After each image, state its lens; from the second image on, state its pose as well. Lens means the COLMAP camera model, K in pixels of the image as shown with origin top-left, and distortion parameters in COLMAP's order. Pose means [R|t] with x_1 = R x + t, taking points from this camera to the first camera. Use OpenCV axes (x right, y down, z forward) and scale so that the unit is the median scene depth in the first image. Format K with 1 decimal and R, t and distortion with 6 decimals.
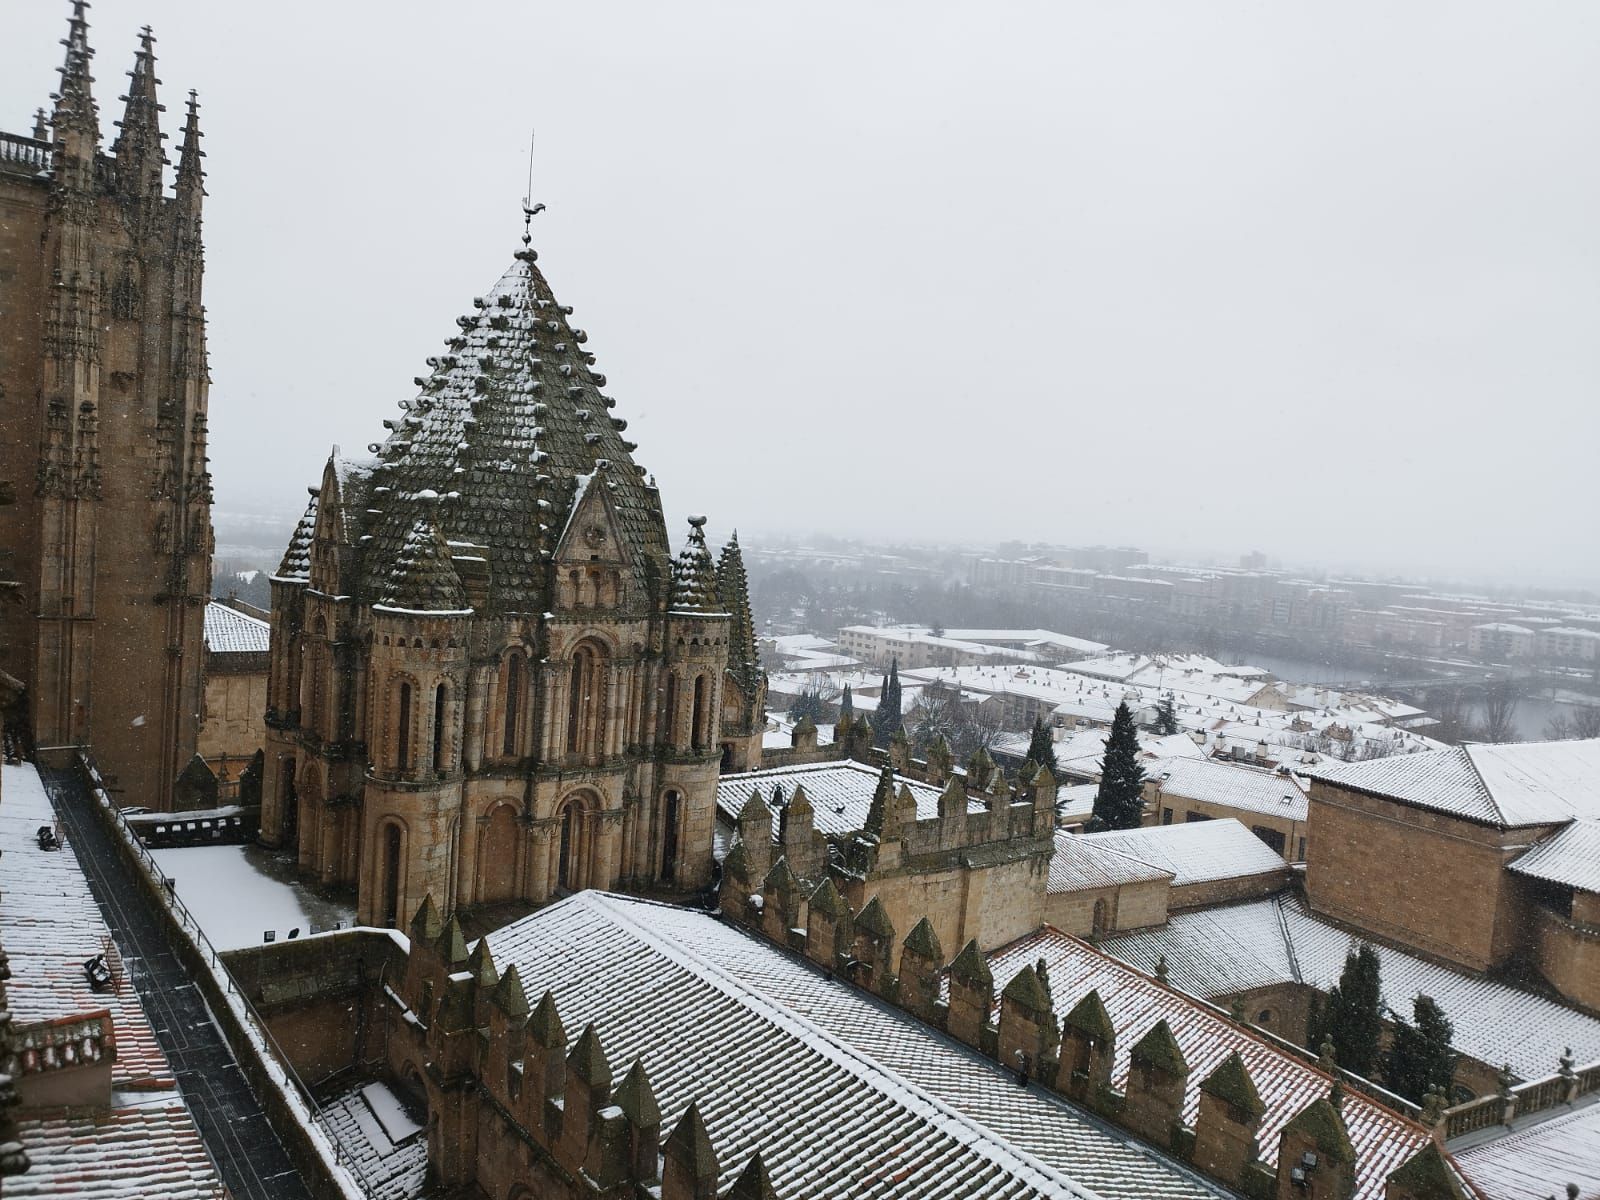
lens RADIAL K [[1148.5, 0, 769.9], [0, 1148.5, 593.8], [0, 0, 1]] dist [0.043449, -0.028961]
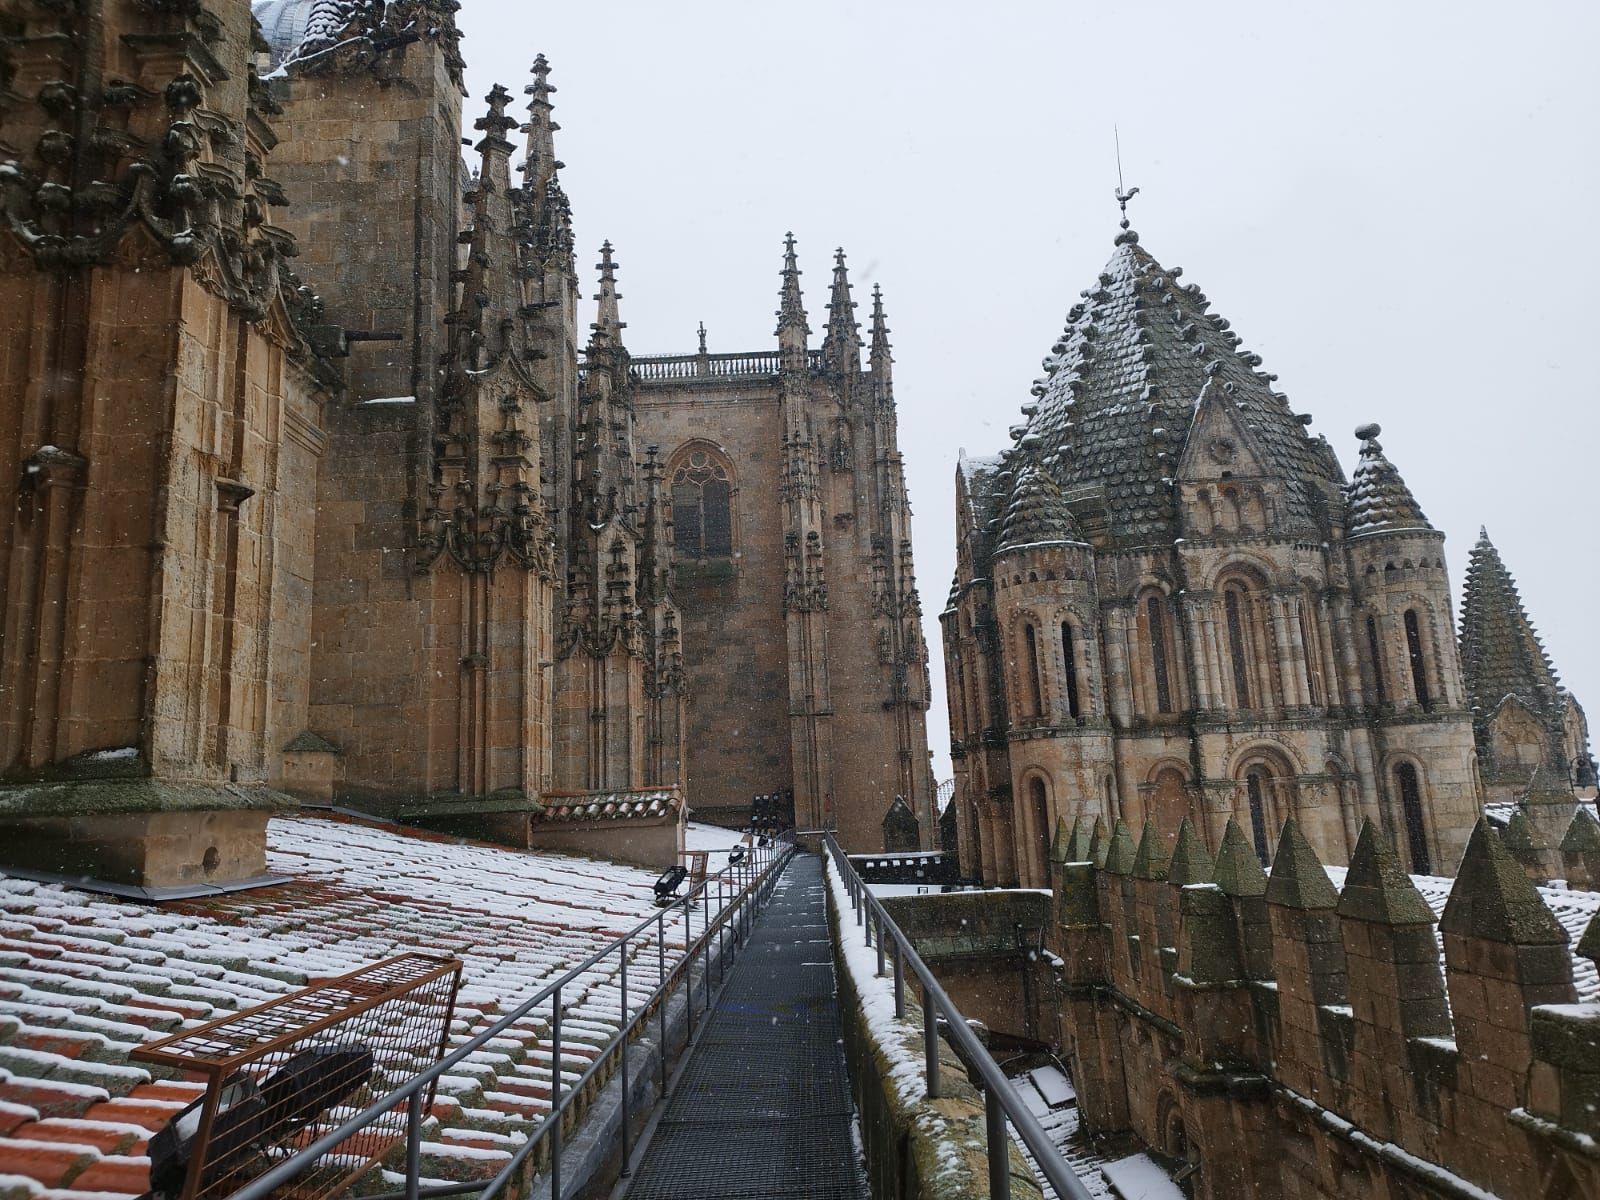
lens RADIAL K [[1121.9, 0, 800.0], [0, 1121.9, 600.0], [0, 0, 1]] dist [0.051585, -0.041934]
pose [[0.783158, -0.217261, -0.582634, 0.069279], [0.059445, 0.958843, -0.277643, 0.266263], [0.618975, 0.182804, 0.763840, 0.154963]]
